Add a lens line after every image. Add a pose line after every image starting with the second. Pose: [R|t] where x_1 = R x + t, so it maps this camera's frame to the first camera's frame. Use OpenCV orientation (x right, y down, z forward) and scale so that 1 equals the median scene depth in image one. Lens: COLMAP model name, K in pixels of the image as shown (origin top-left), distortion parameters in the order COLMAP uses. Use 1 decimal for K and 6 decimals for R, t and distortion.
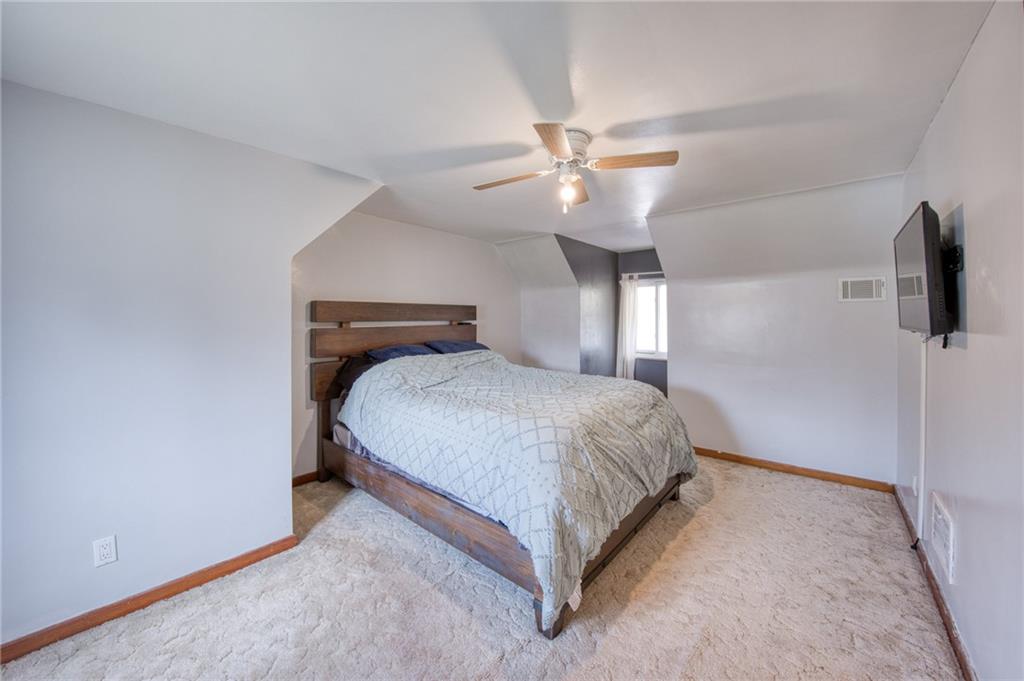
lens RADIAL K [[373.1, 0, 495.7], [0, 373.1, 318.5], [0, 0, 1]] dist [-0.009141, -0.007074]
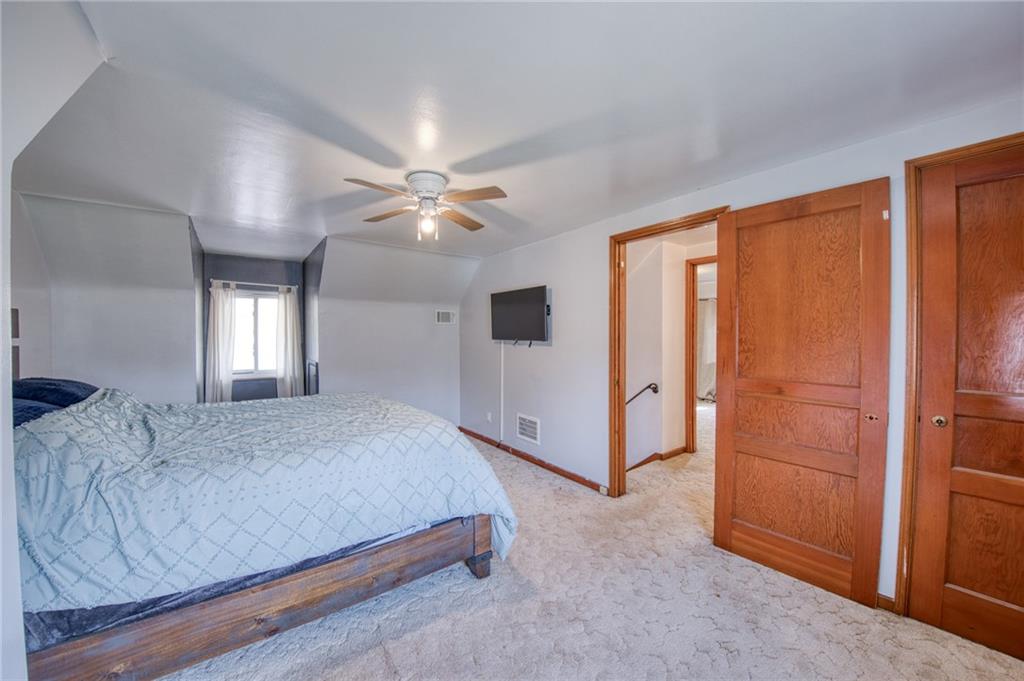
lens RADIAL K [[373.1, 0, 513.1], [0, 373.1, 338.4], [0, 0, 1]] dist [-0.009141, -0.007074]
pose [[0.186812, -0.008695, 0.982357, -0.570592], [-0.000594, 0.999960, 0.008963, 0.003411], [-0.982395, -0.002258, 0.186799, 0.334379]]
